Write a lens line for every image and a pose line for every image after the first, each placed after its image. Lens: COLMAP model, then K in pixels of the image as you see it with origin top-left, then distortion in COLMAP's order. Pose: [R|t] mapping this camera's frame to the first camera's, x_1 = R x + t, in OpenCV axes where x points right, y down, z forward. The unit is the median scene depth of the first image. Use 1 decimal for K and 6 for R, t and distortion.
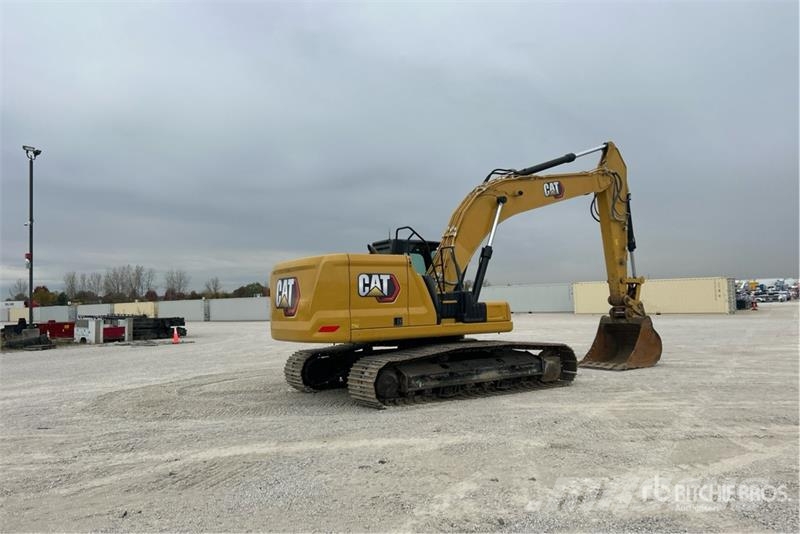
lens RADIAL K [[619.2, 0, 401.2], [0, 619.2, 253.0], [0, 0, 1]] dist [0.061539, -0.000246]
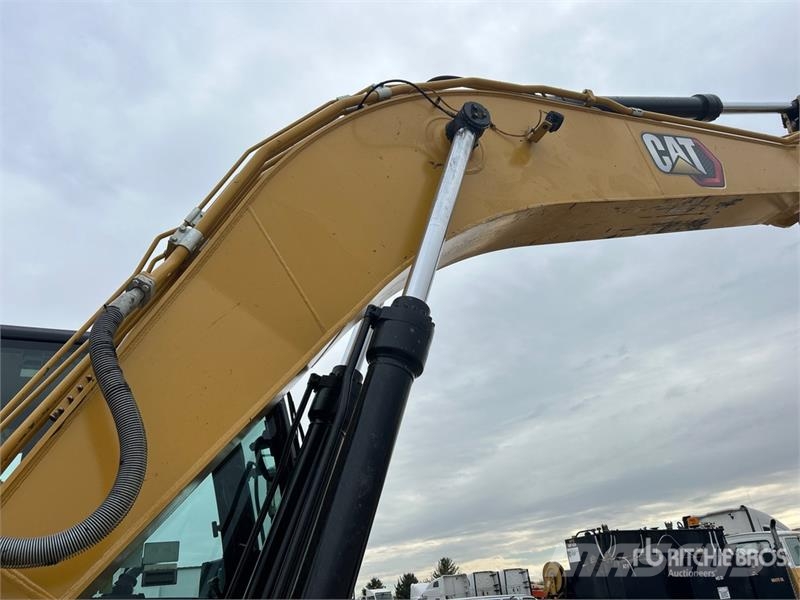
lens RADIAL K [[597.0, 0, 397.5], [0, 597.0, 303.3], [0, 0, 1]] dist [0.030508, -0.004035]
pose [[0.987769, -0.121947, -0.097165, 0.170021], [0.076309, 0.921507, -0.380791, 0.057155], [0.135975, 0.368719, 0.919542, 0.933754]]
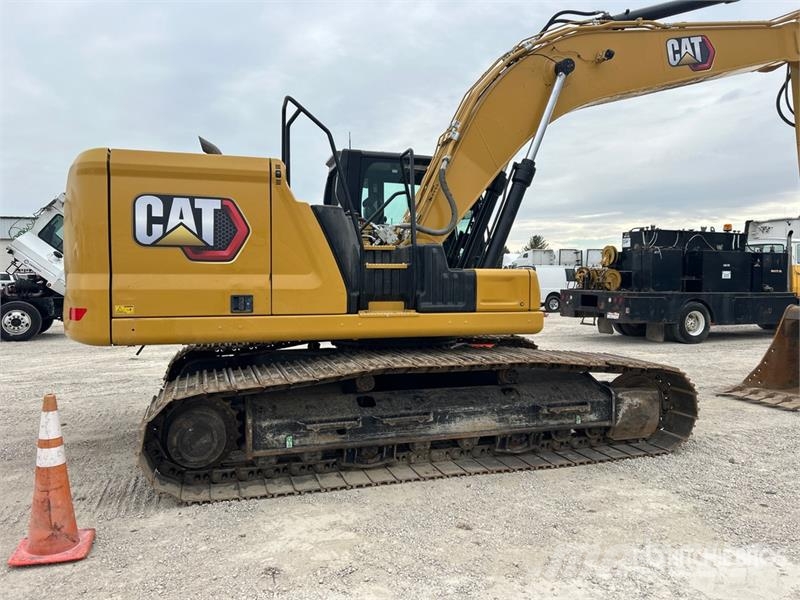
lens RADIAL K [[615.4, 0, 397.9], [0, 615.4, 294.1], [0, 0, 1]] dist [0.061999, -0.079642]
pose [[0.959080, 0.038929, -0.280447, 0.203922], [-0.007476, 0.993639, 0.112362, 0.045538], [0.283037, -0.105667, 0.953270, 0.528837]]
